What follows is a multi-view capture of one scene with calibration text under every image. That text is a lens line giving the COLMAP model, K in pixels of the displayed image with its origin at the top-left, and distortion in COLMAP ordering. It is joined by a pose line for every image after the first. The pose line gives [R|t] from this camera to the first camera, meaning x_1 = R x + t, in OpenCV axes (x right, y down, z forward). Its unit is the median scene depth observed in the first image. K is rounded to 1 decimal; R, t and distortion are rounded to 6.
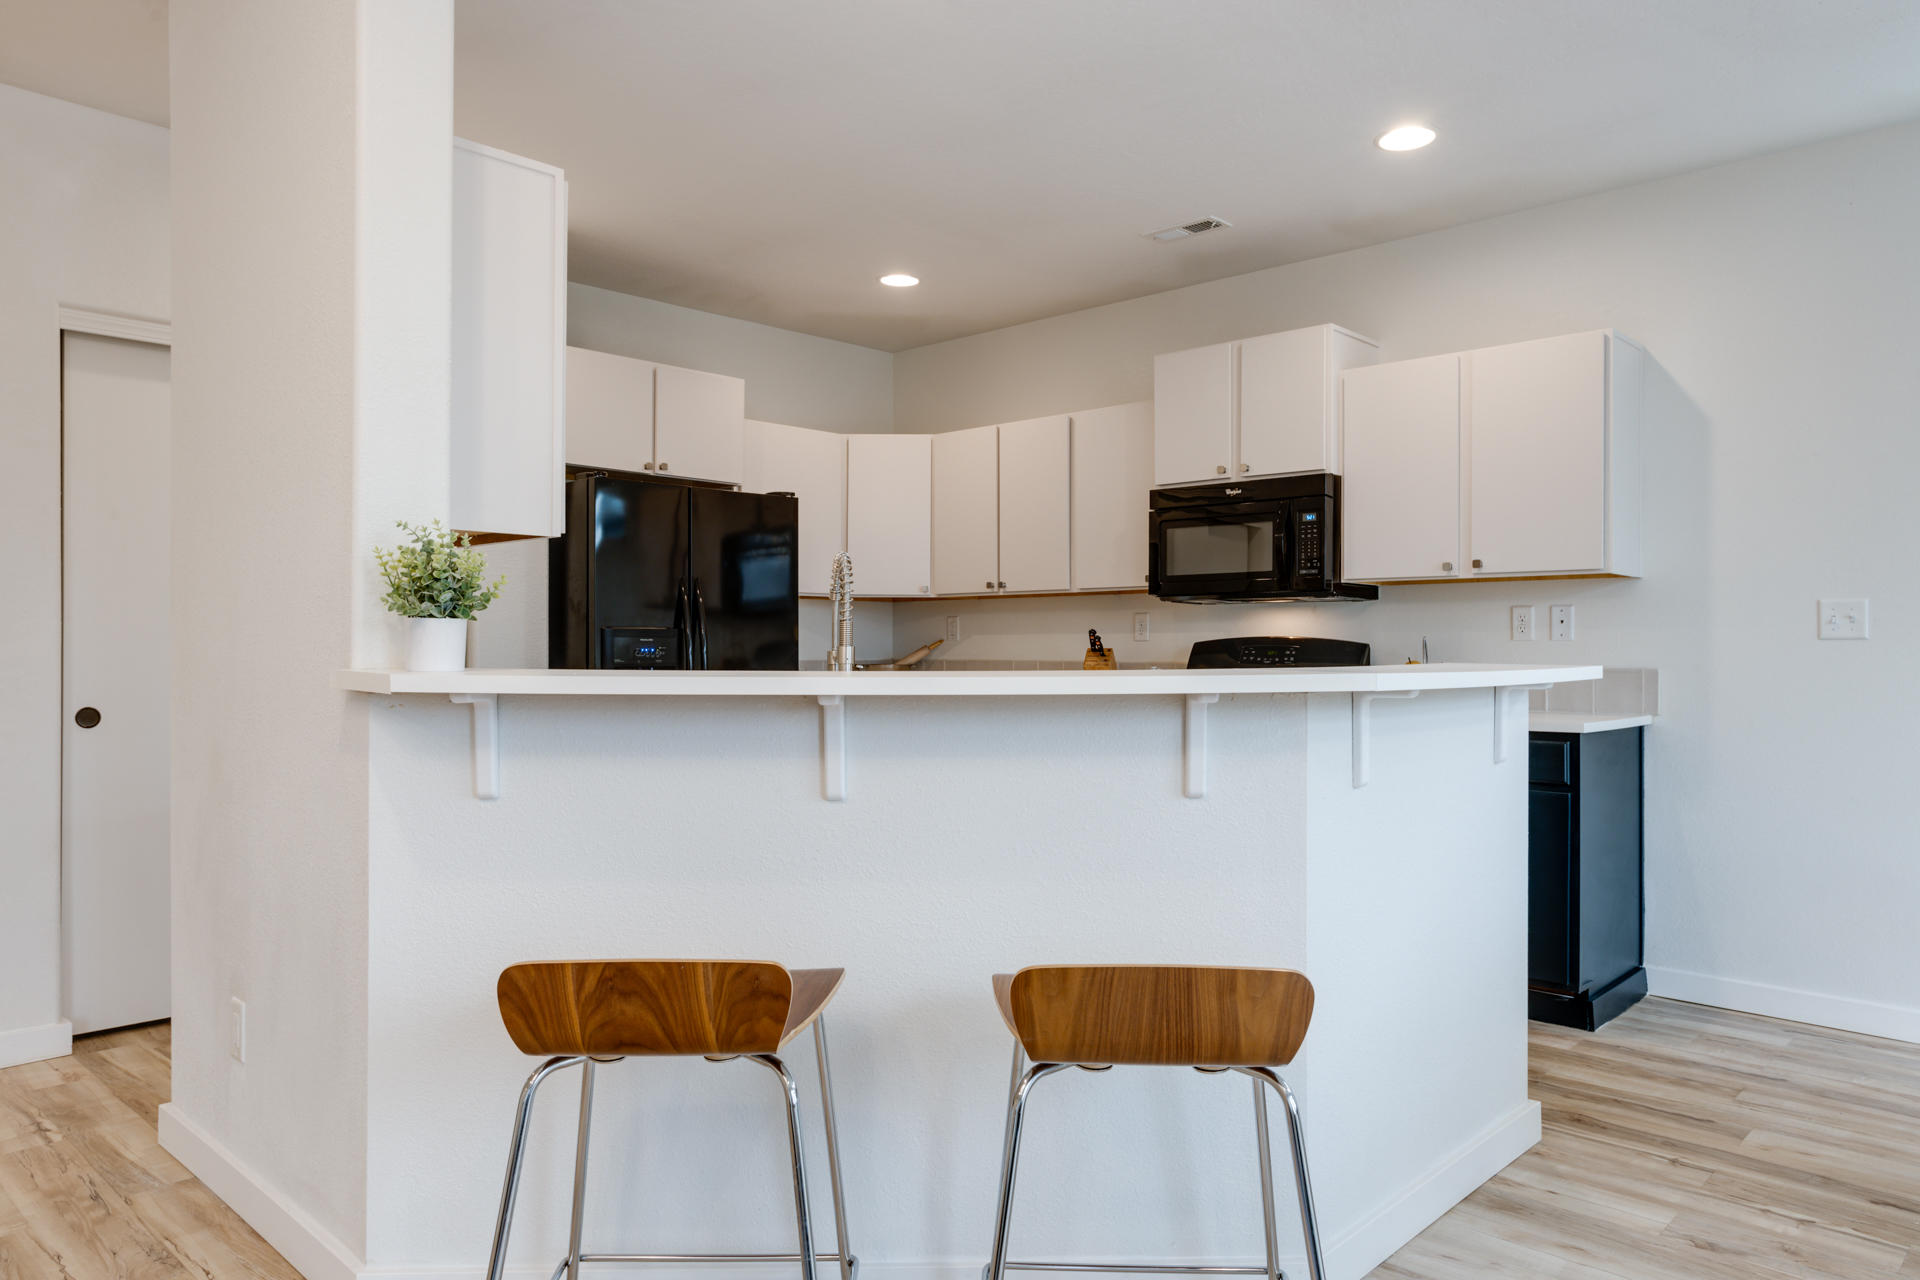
lens RADIAL K [[1283.6, 0, 973.8], [0, 1283.6, 638.9], [0, 0, 1]] dist [-0.035236, 0.048039]
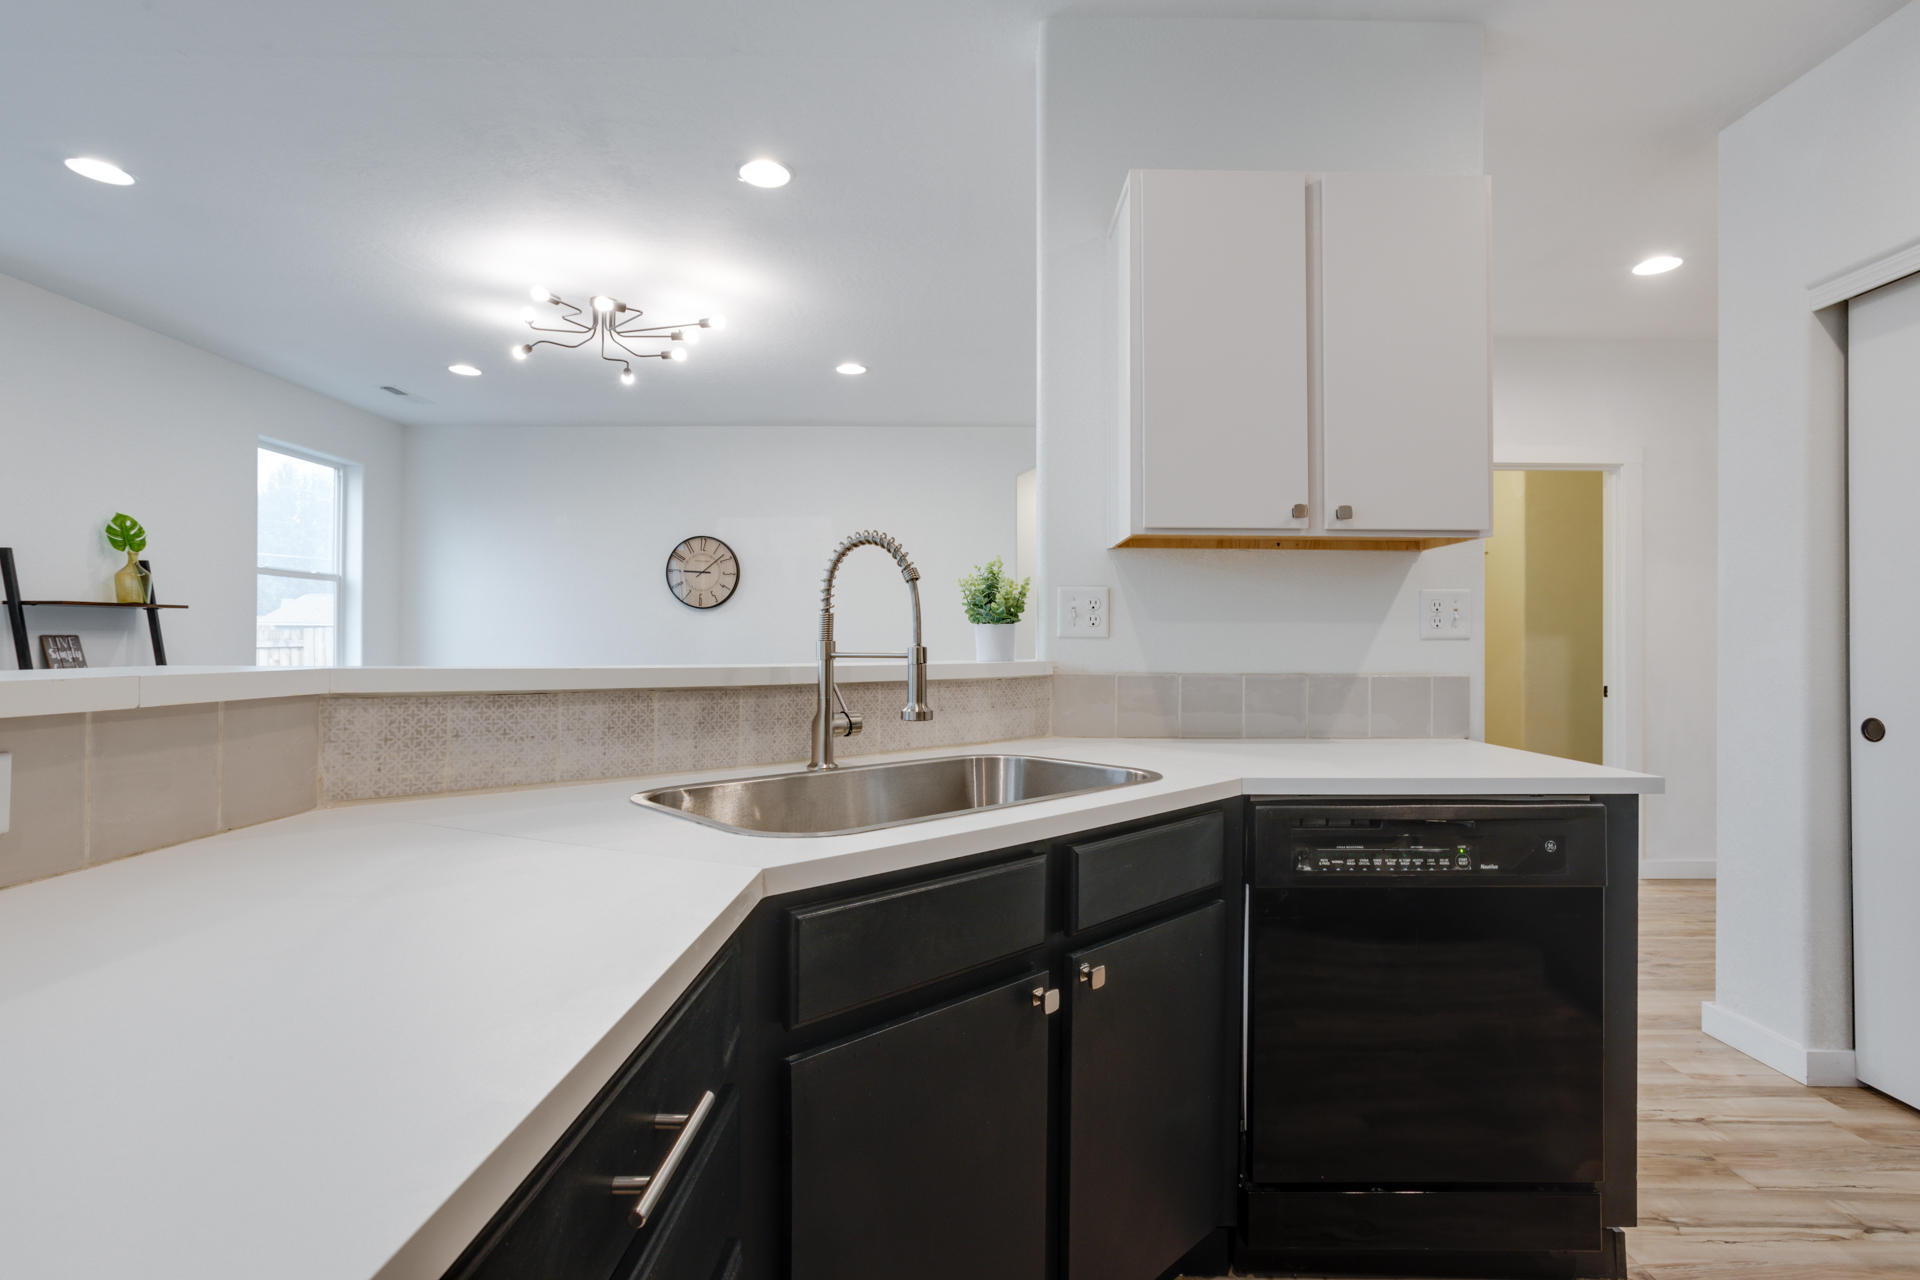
lens RADIAL K [[926.1, 0, 970.4], [0, 926.1, 642.3], [0, 0, 1]] dist [-0.052879, 0.029963]
pose [[-0.729996, -0.008311, -0.683401, 0.208841], [-0.002007, 0.999948, -0.010017, 0.009936], [0.683449, -0.005940, -0.729974, 1.148423]]
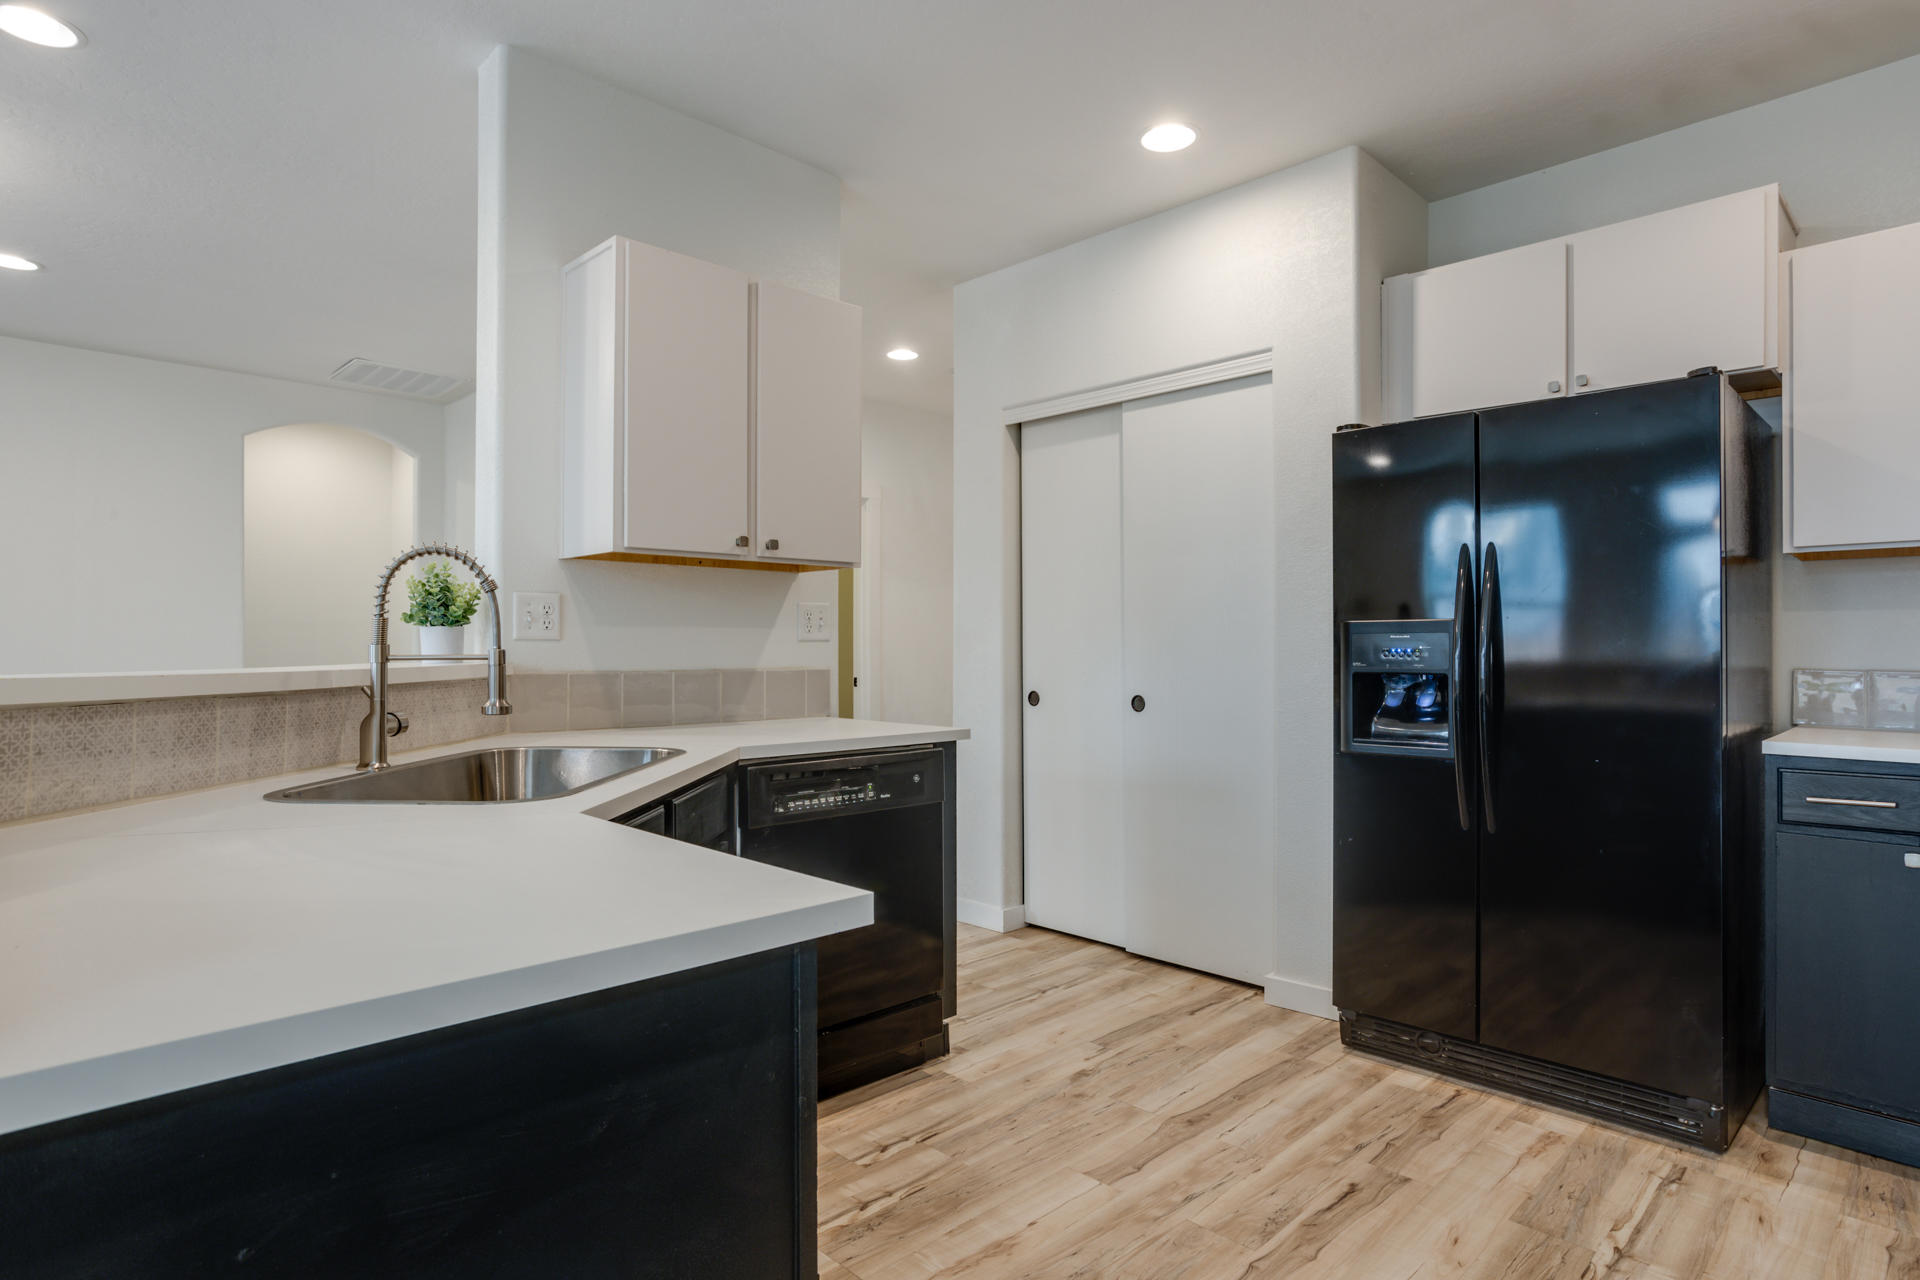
lens RADIAL K [[1027.5, 0, 971.4], [0, 1027.5, 640.3], [0, 0, 1]] dist [-0.046696, 0.027348]
pose [[-0.033461, -0.008173, -0.999407, 0.472667], [0.005015, 0.999953, -0.008345, 0.008369], [0.999427, -0.005291, -0.033419, 1.080834]]
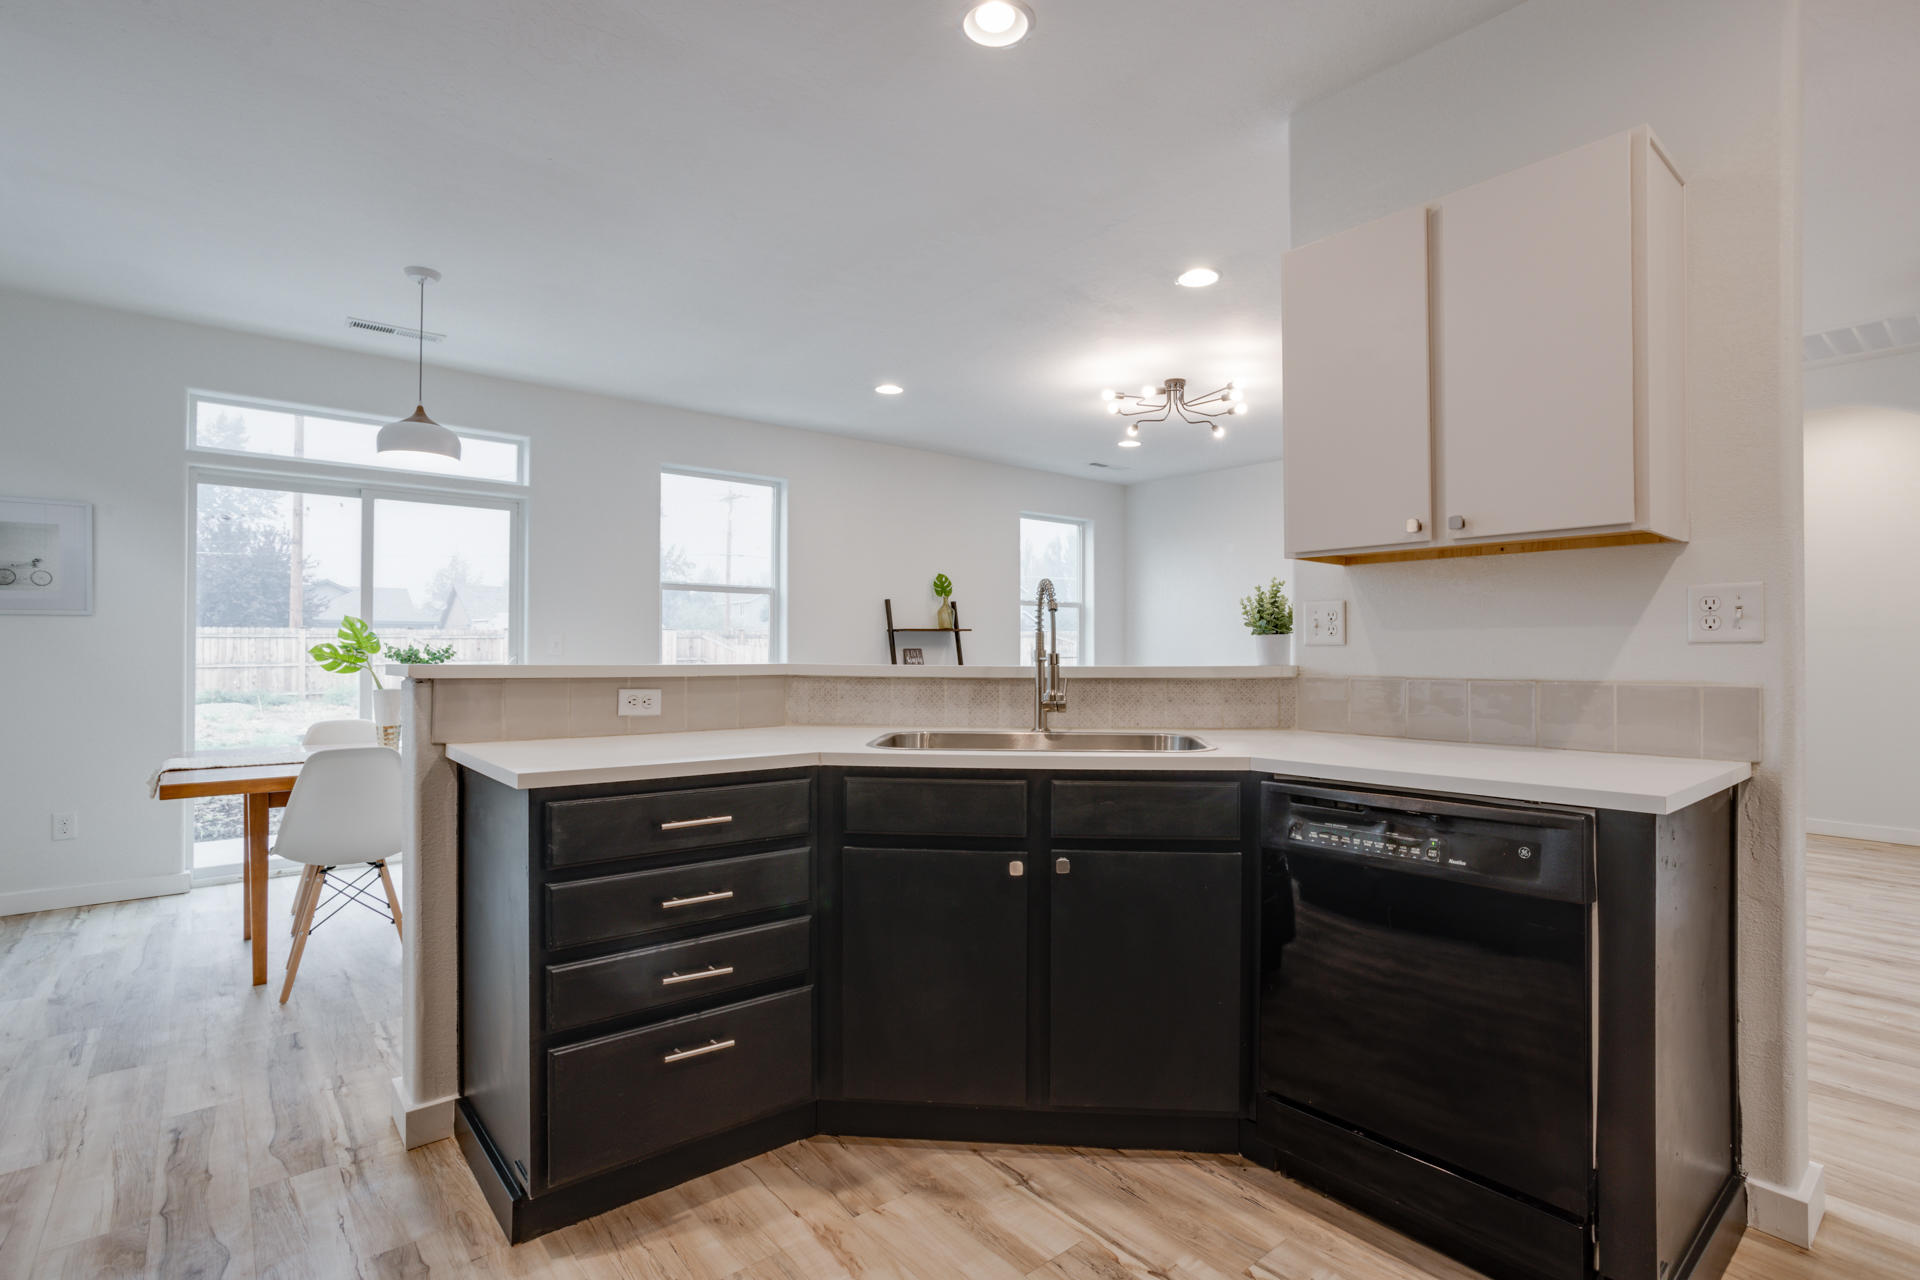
lens RADIAL K [[926.1, 0, 971.8], [0, 926.1, 641.4], [0, 0, 1]] dist [-0.052879, 0.029963]
pose [[-0.993451, -0.001739, 0.114246, -0.102216], [-0.003776, 0.999838, -0.017617, 0.011079], [-0.114197, -0.017933, -0.993296, 1.504234]]
